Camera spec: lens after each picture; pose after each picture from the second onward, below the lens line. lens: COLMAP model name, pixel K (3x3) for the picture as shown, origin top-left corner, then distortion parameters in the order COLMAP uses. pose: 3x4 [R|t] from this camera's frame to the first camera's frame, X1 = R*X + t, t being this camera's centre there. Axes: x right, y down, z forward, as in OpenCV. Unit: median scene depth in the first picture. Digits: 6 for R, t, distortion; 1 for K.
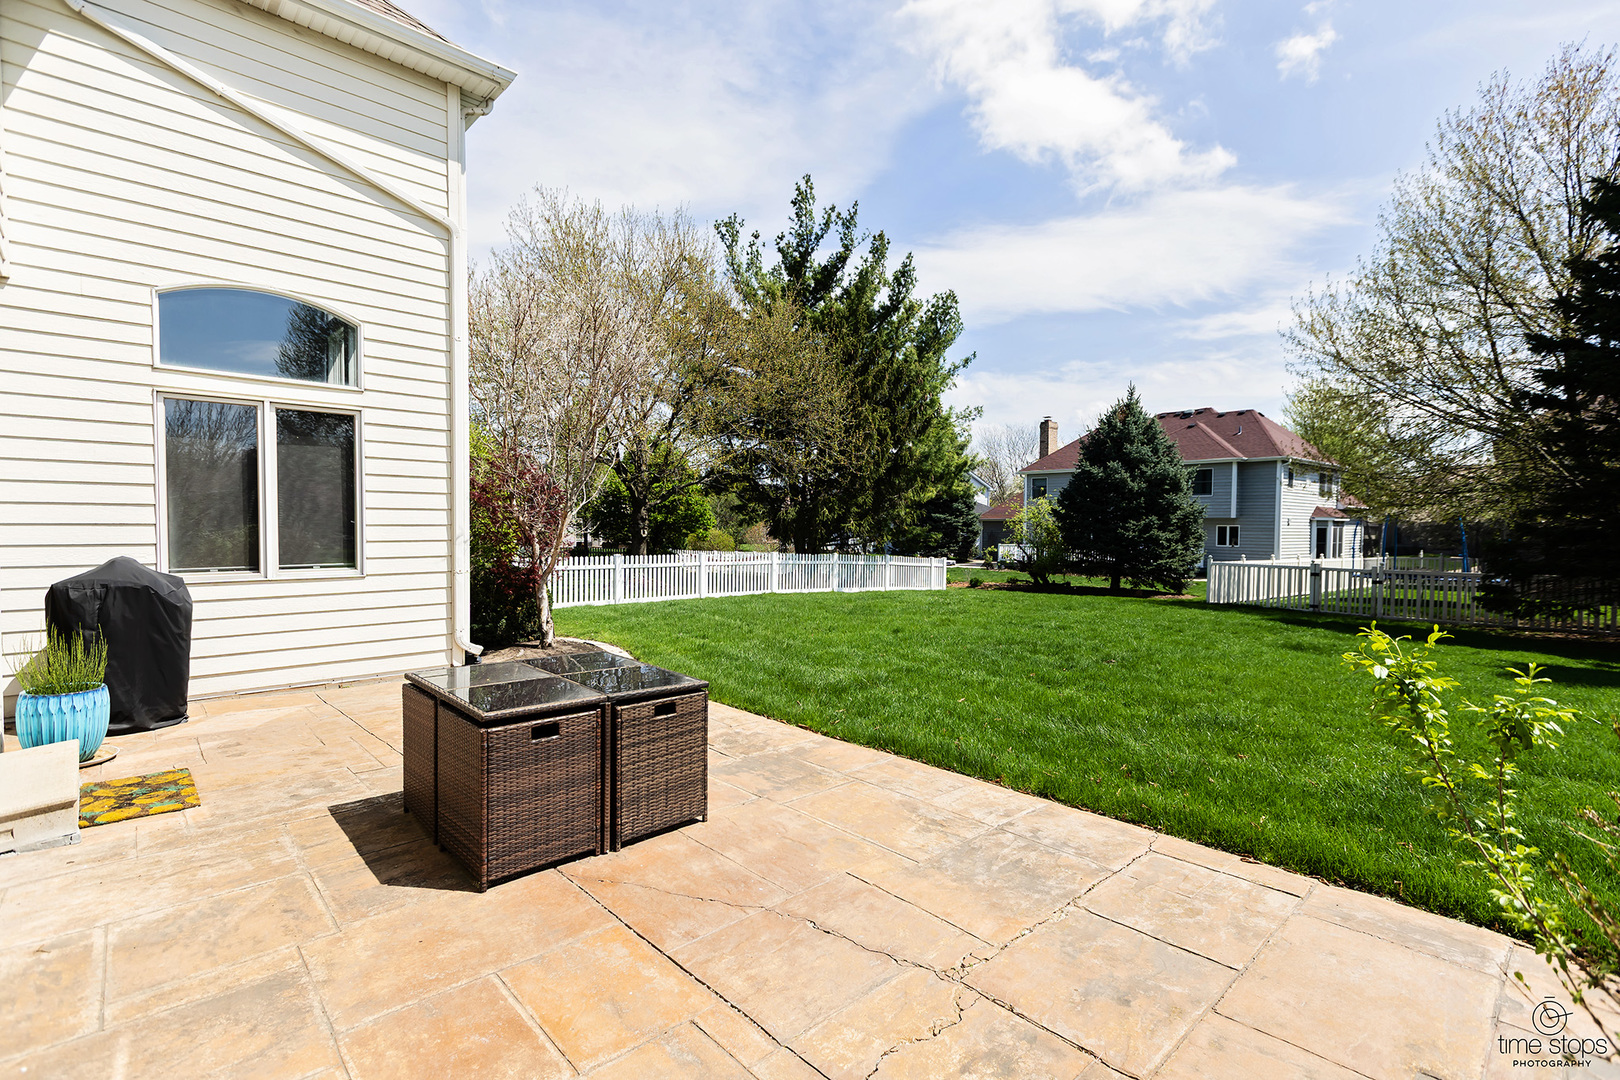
lens RADIAL K [[747.1, 0, 810.0], [0, 747.1, 540.0], [0, 0, 1]] dist [0.072177, 0.000115]
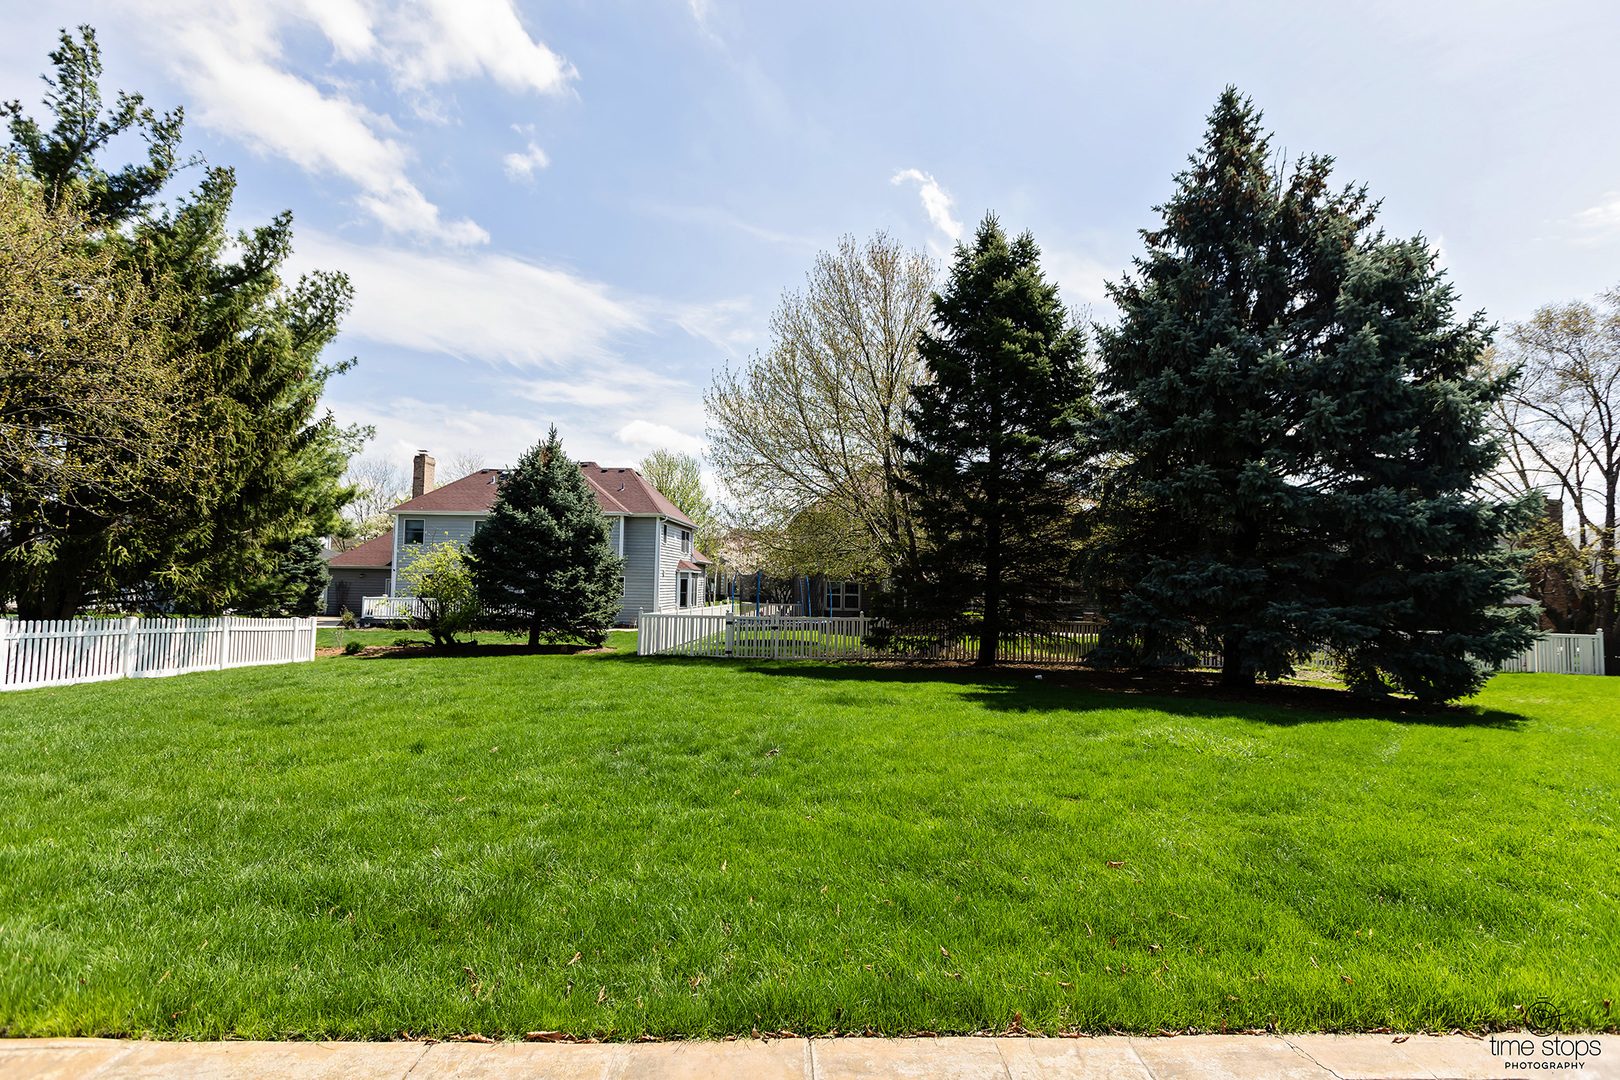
lens RADIAL K [[768.6, 0, 810.0], [0, 768.6, 540.0], [0, 0, 1]] dist [-0.010485, 0.018492]
pose [[0.680400, 0.041564, 0.731662, -0.052355], [0.005844, 0.998051, -0.062132, -0.003210], [-0.732818, 0.046551, 0.678831, 0.119619]]
